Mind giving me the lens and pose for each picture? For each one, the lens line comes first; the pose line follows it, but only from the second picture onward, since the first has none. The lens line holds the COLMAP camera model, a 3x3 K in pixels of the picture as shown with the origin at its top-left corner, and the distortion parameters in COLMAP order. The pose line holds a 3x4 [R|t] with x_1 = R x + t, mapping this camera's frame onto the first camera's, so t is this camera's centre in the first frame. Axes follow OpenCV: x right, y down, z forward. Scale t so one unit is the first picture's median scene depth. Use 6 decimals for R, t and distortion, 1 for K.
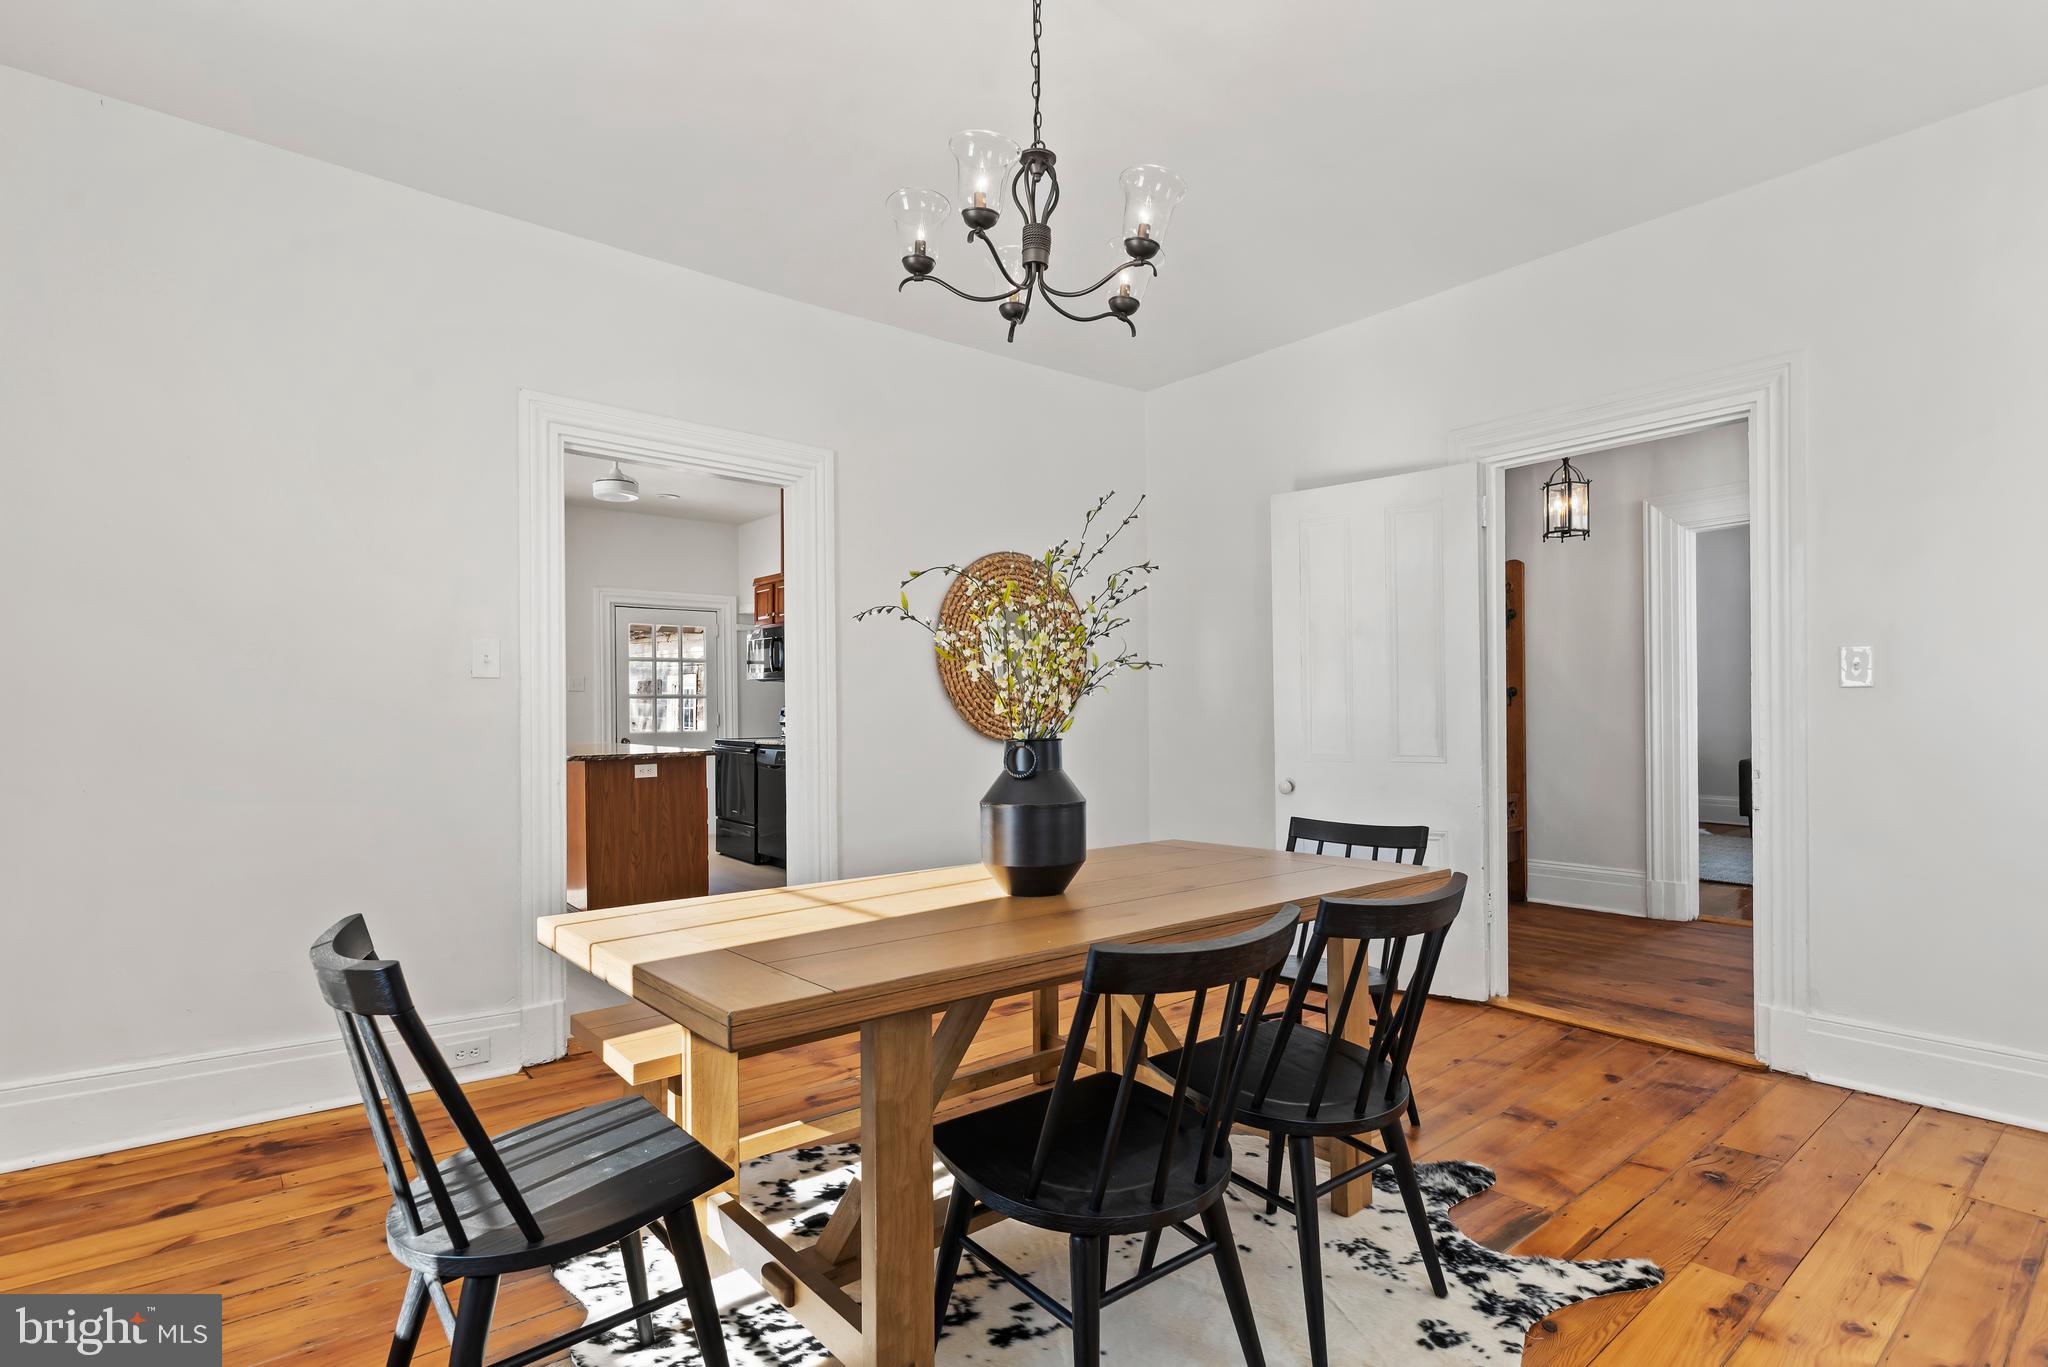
lens RADIAL K [[992.2, 0, 1032.0], [0, 992.2, 696.1], [0, 0, 1]] dist [0.002865, 0.000417]
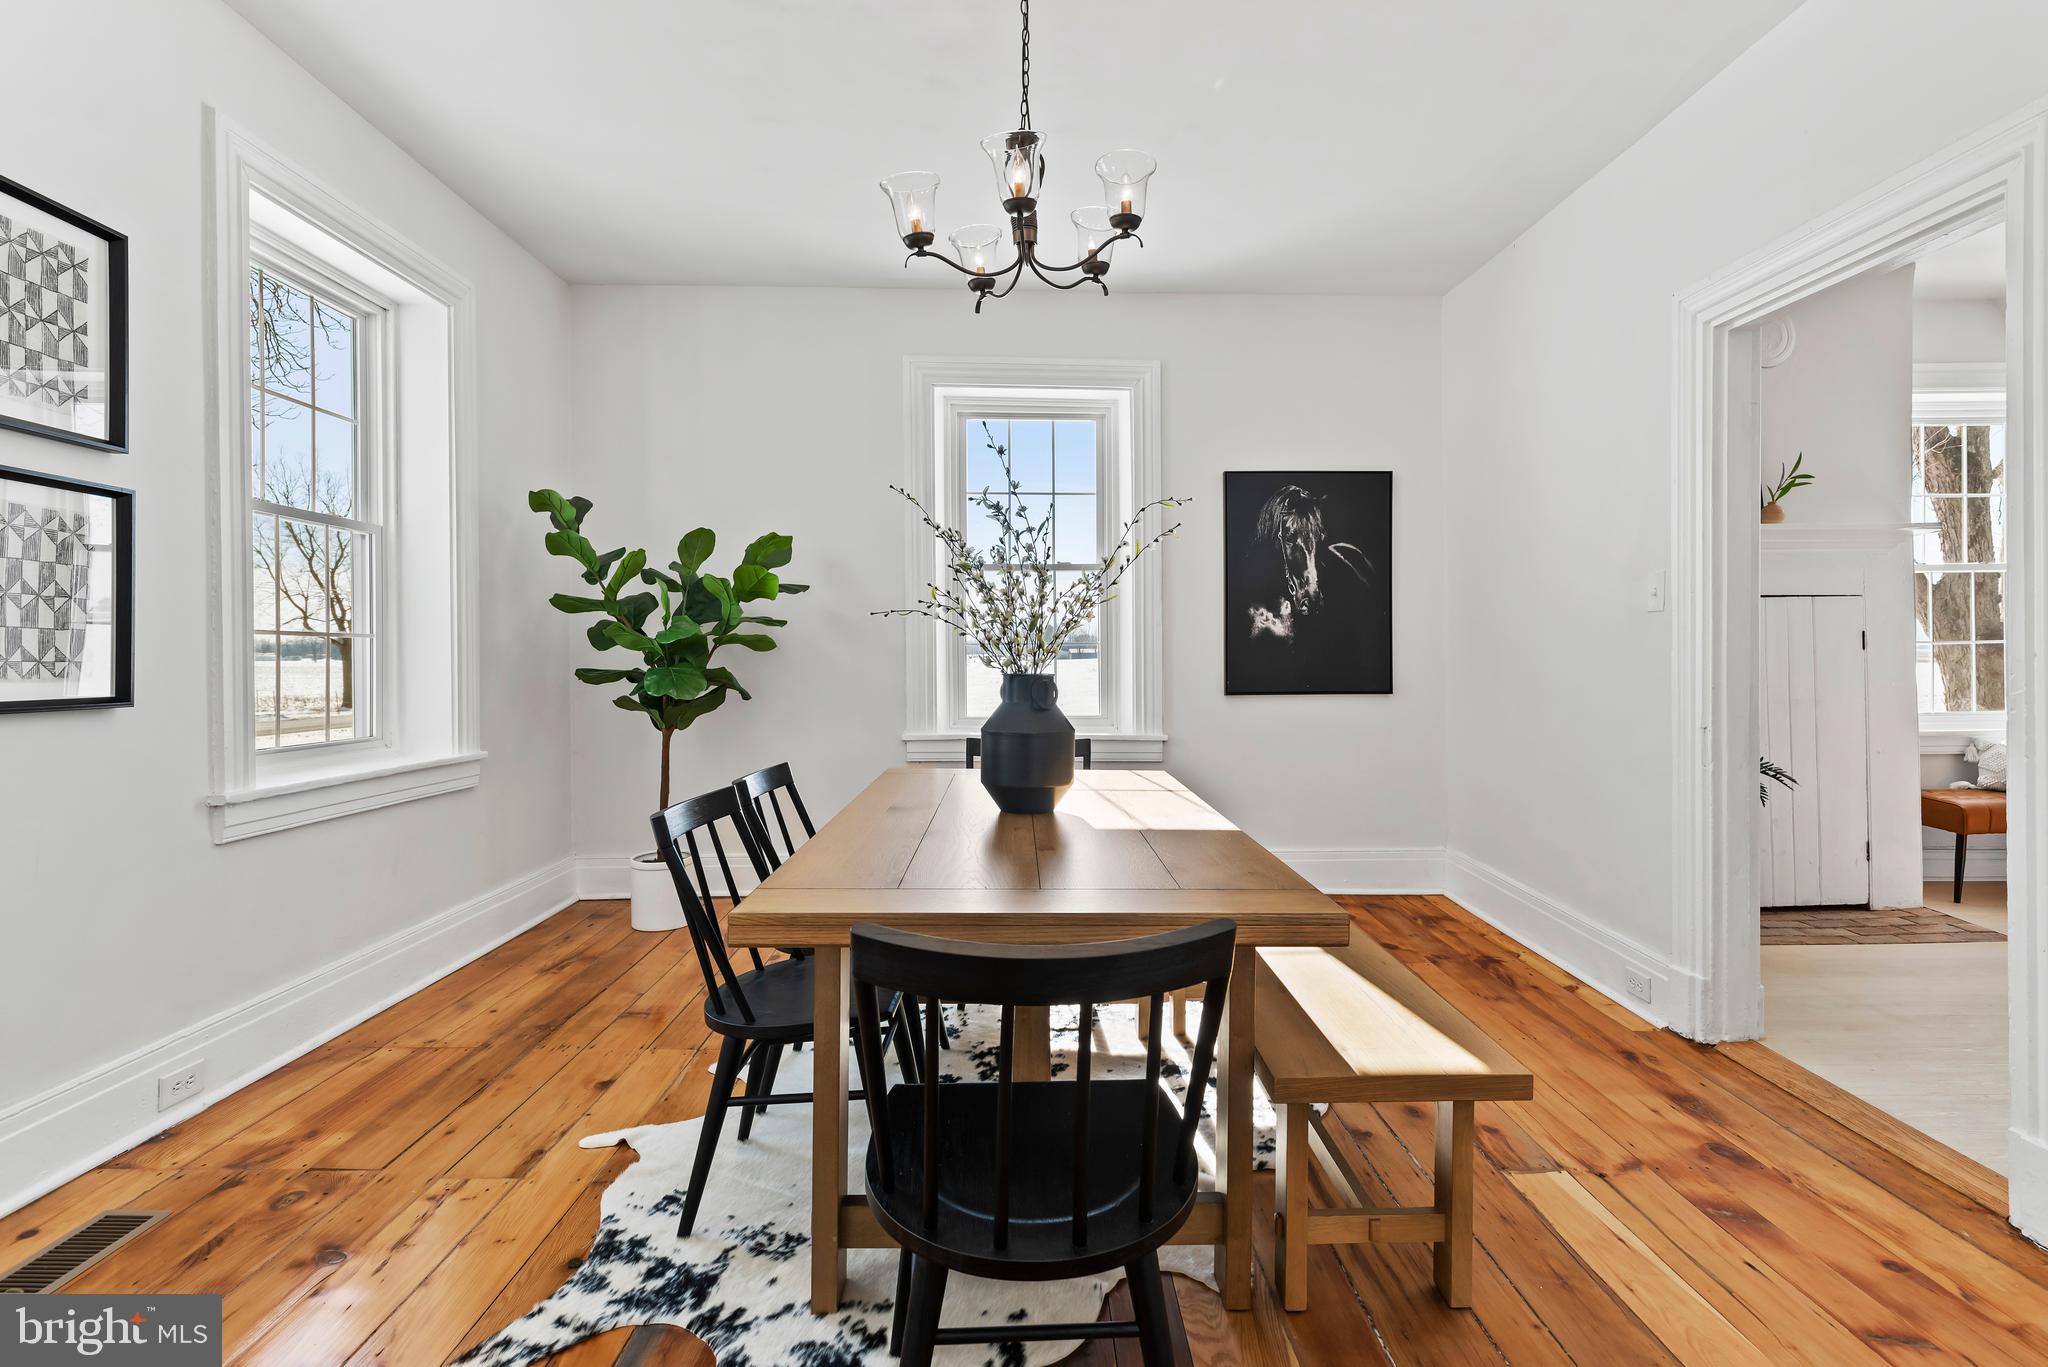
lens RADIAL K [[992.2, 0, 1024.4], [0, 992.2, 666.2], [0, 0, 1]] dist [0.002865, 0.000417]
pose [[-0.612843, 0.015745, -0.790048, 0.920625], [0.016135, 0.999842, 0.007409, 0.039621], [0.790040, -0.008207, -0.613001, 1.777355]]
